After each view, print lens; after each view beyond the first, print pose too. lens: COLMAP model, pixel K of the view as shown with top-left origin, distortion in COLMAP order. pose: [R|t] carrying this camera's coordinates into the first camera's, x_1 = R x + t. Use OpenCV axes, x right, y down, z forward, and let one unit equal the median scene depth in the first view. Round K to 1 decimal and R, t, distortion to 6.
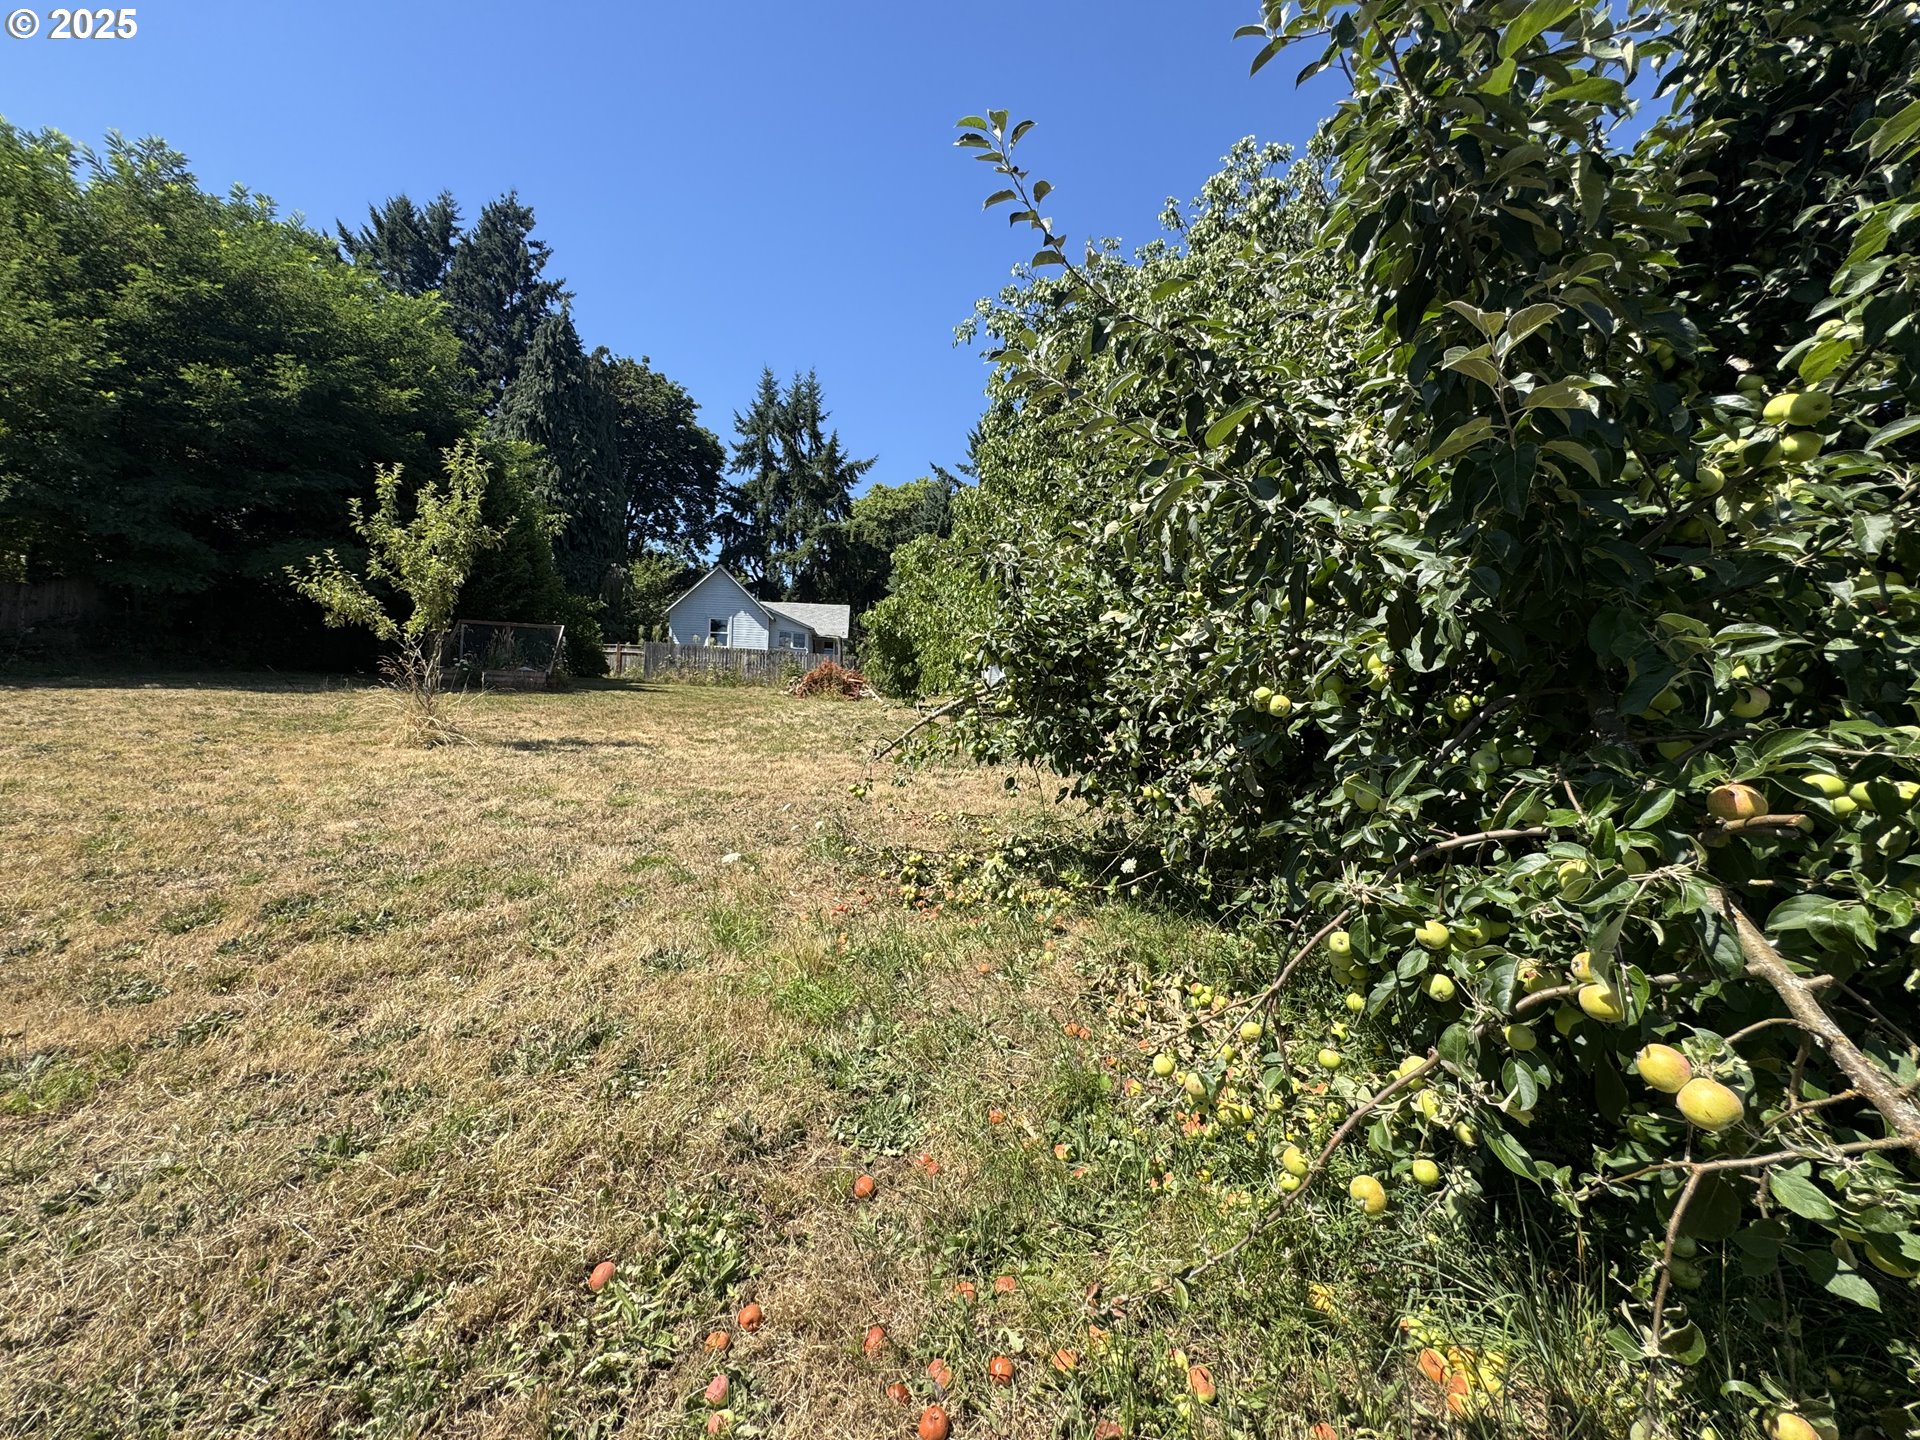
lens RADIAL K [[770.1, 0, 957.1], [0, 770.1, 722.8], [0, 0, 1]] dist [-0.004498, 0.000439]
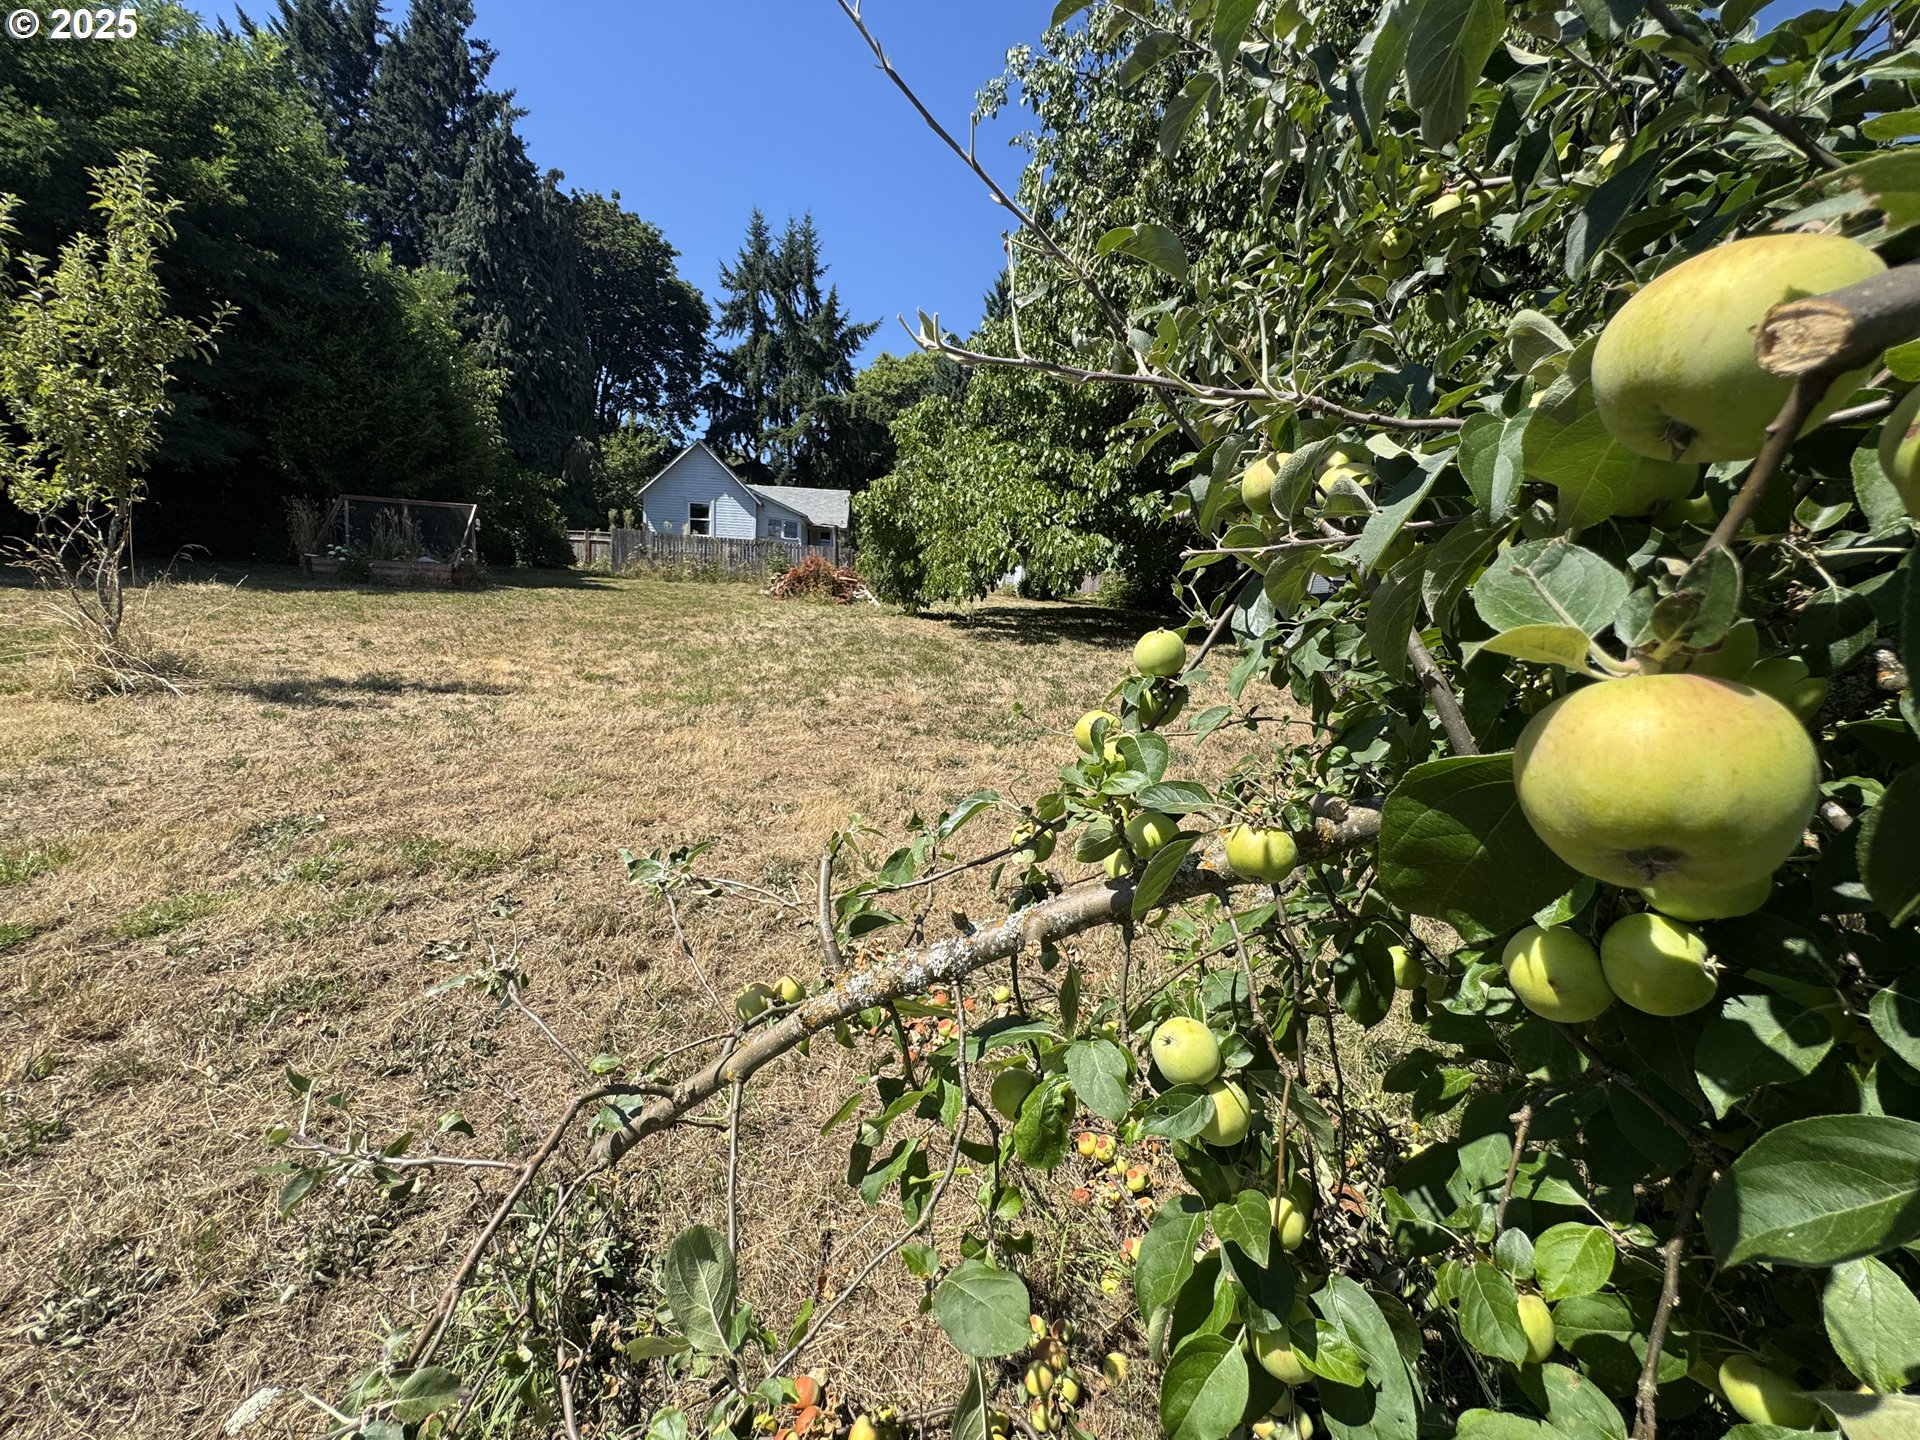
lens RADIAL K [[770.1, 0, 963.6], [0, 770.1, 721.7], [0, 0, 1]] dist [-0.004498, 0.000439]
pose [[0.999847, 0.017477, -0.000057, -0.002339], [-0.017314, 0.990924, 0.133304, -0.008923], [0.002386, -0.133283, 0.991075, 0.087998]]
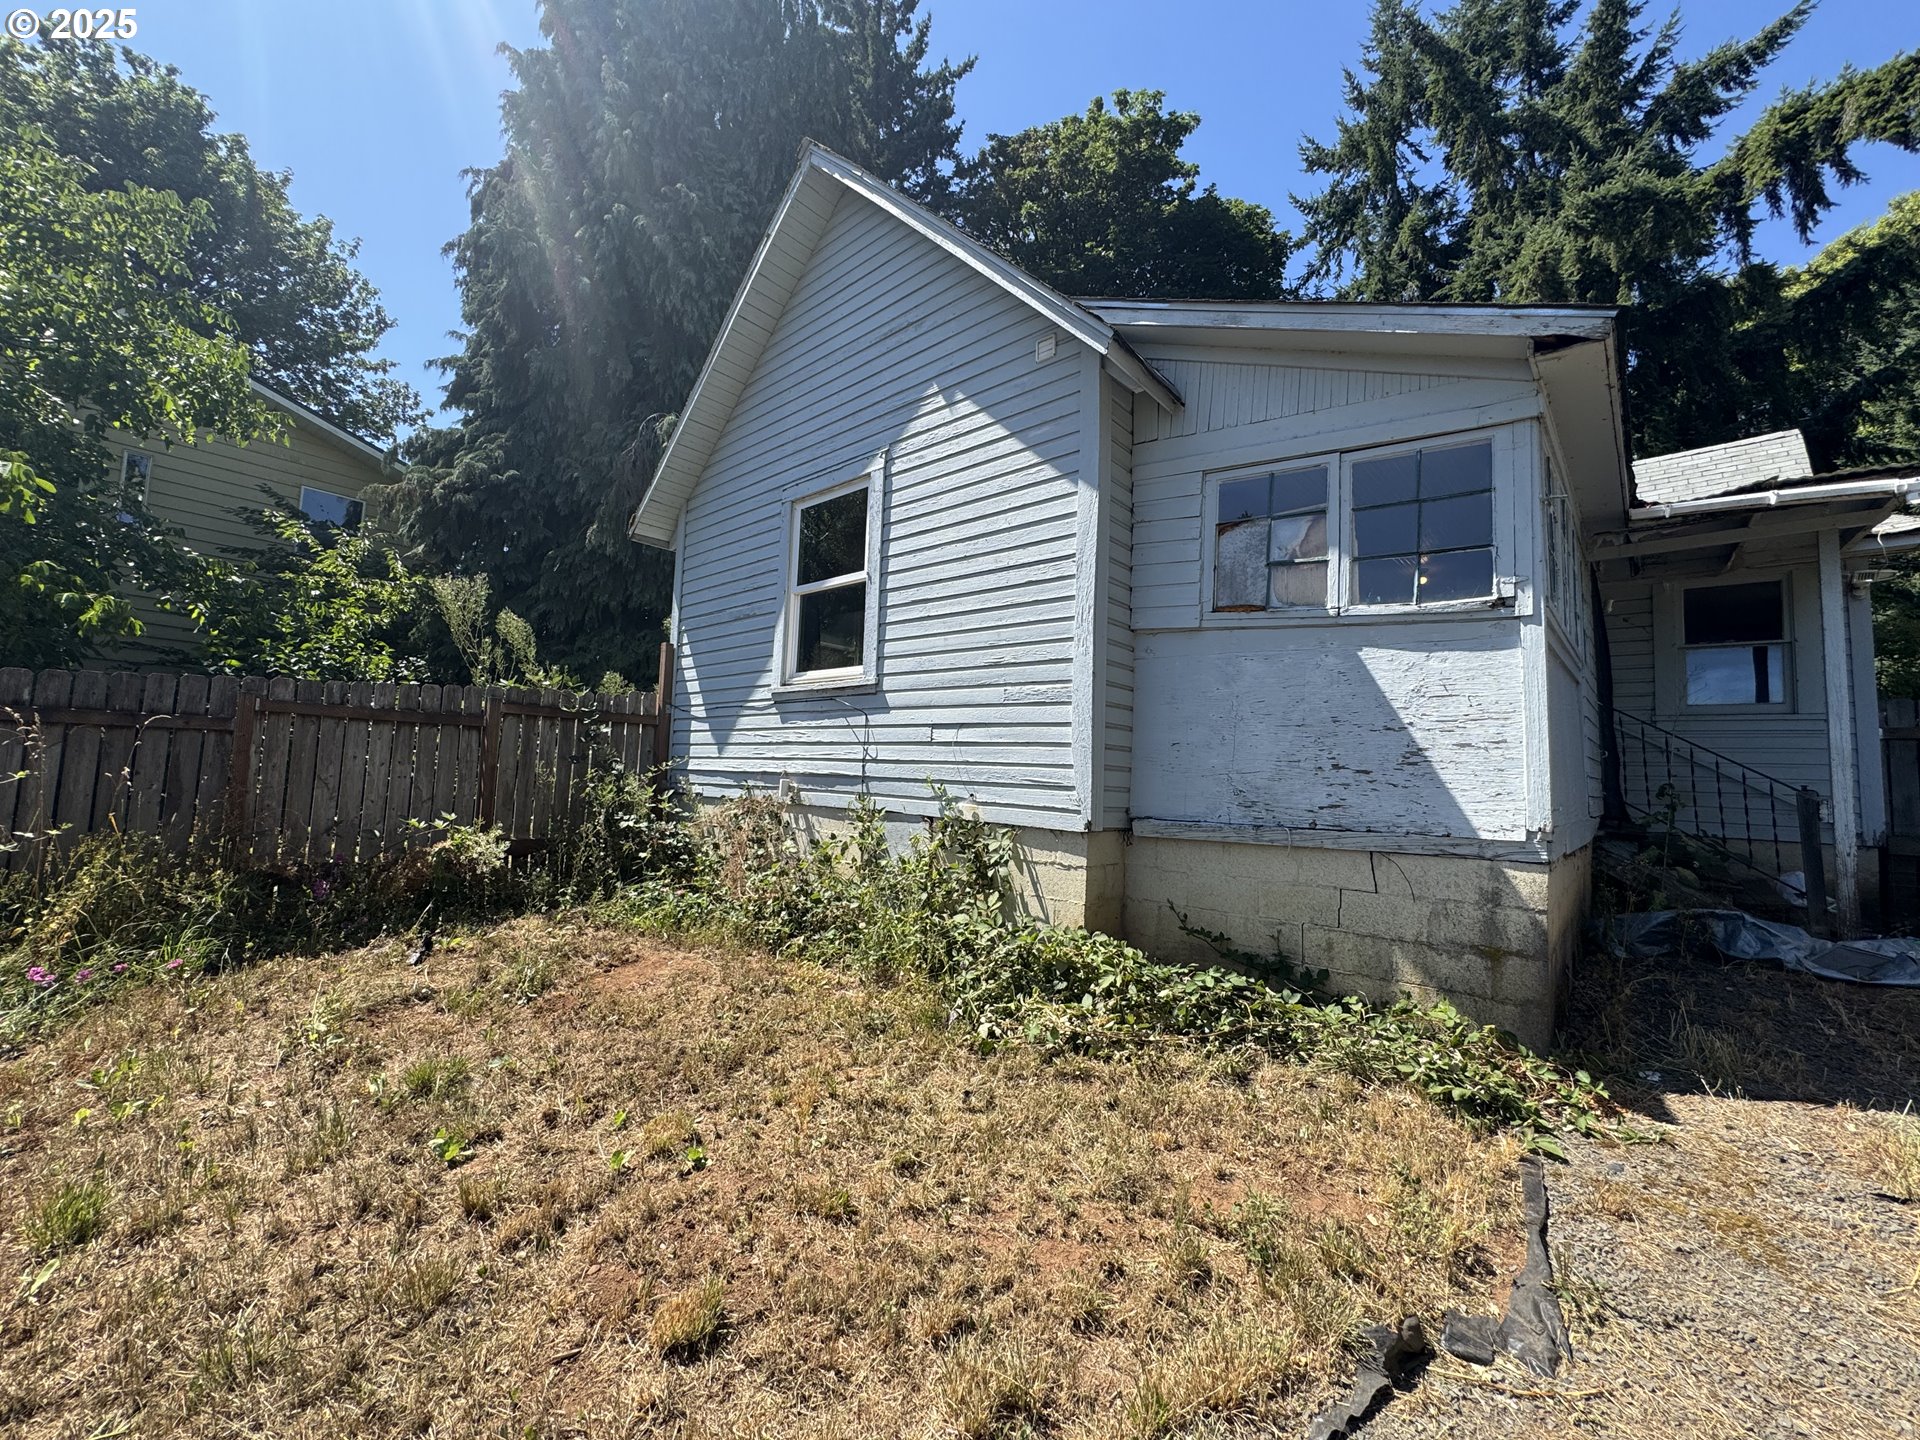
lens RADIAL K [[770.1, 0, 954.2], [0, 770.1, 719.2], [0, 0, 1]] dist [-0.004498, 0.000439]
pose [[0.656393, -0.048474, -0.752861, -0.168671], [-0.015291, 0.996874, -0.077518, -0.073446], [0.754265, 0.062394, 0.653599, 0.882183]]
